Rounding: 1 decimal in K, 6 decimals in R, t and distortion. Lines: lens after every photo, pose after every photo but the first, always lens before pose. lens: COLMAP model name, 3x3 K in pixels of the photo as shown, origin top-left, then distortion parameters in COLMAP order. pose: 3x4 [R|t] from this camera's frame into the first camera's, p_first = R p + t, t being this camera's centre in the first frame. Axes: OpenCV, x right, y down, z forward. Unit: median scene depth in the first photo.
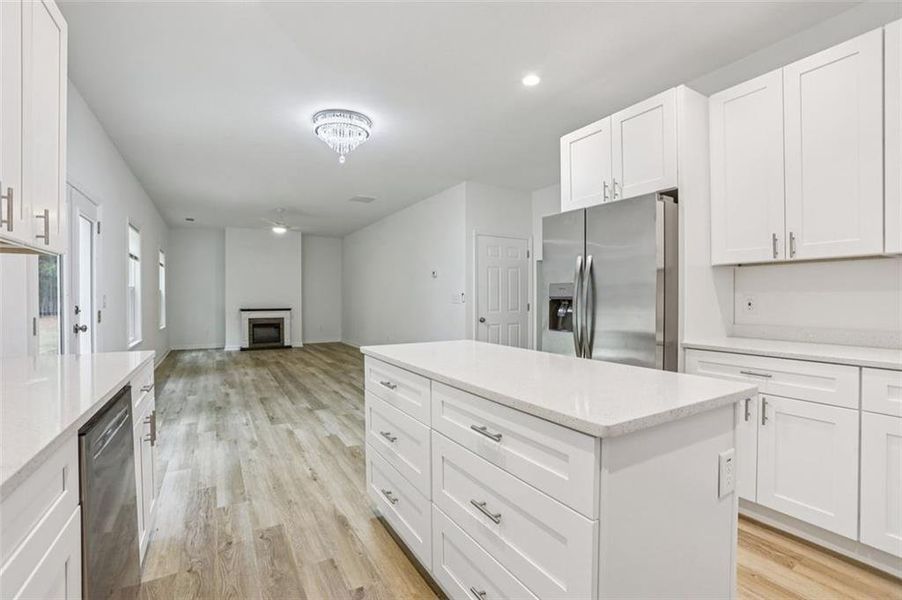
lens RADIAL K [[401.3, 0, 444.2], [0, 401.3, 299.8], [0, 0, 1]] dist [-0.067703, 0.031862]
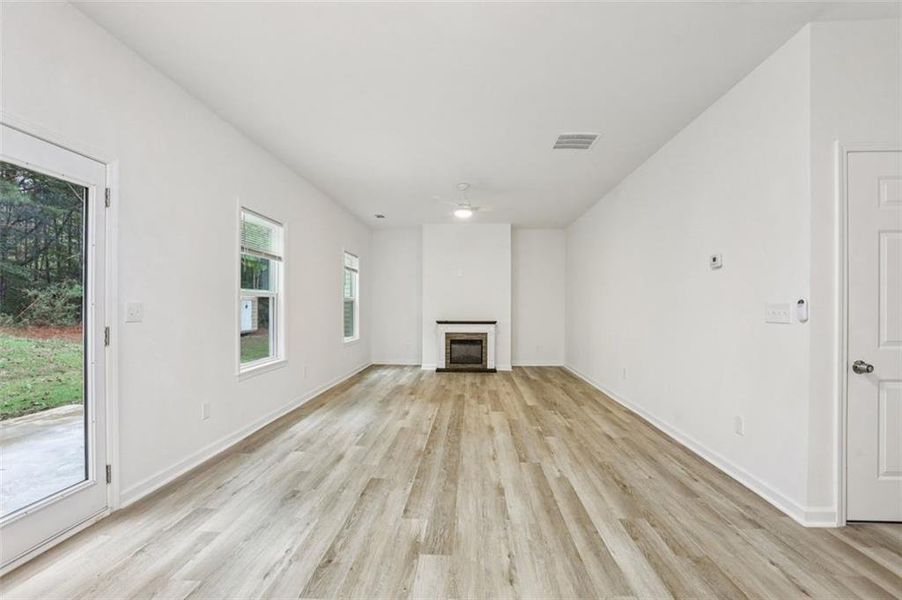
lens RADIAL K [[410.8, 0, 455.3], [0, 410.8, 301.3], [0, 0, 1]] dist [-0.080497, 0.035255]
pose [[0.843301, -0.001271, -0.537441, -0.021890], [-0.009795, 0.999795, -0.017733, -0.002598], [0.537353, 0.020218, 0.843115, 0.295095]]
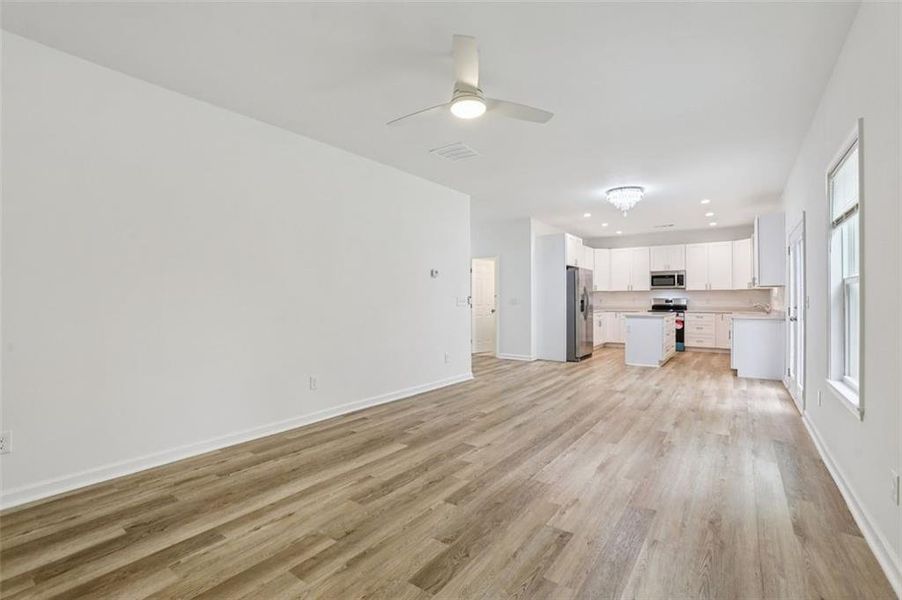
lens RADIAL K [[401.3, 0, 444.2], [0, 401.3, 299.8], [0, 0, 1]] dist [-0.067703, 0.031862]
pose [[-0.386164, 0.002846, 0.922426, -0.594948], [0.008483, 0.999964, 0.000466, -0.006177], [-0.922391, 0.008004, -0.386175, 0.938669]]
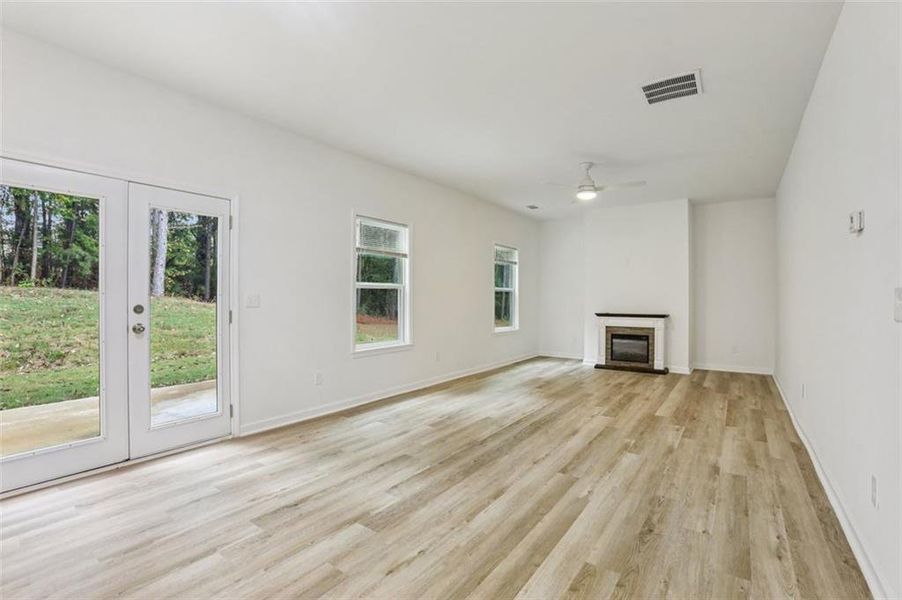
lens RADIAL K [[410.8, 0, 455.3], [0, 410.8, 301.3], [0, 0, 1]] dist [-0.080497, 0.035255]
pose [[0.415474, 0.011045, -0.909538, 0.084556], [-0.009178, 0.999926, 0.007950, -0.002843], [0.909559, 0.005044, 0.415544, 0.424425]]
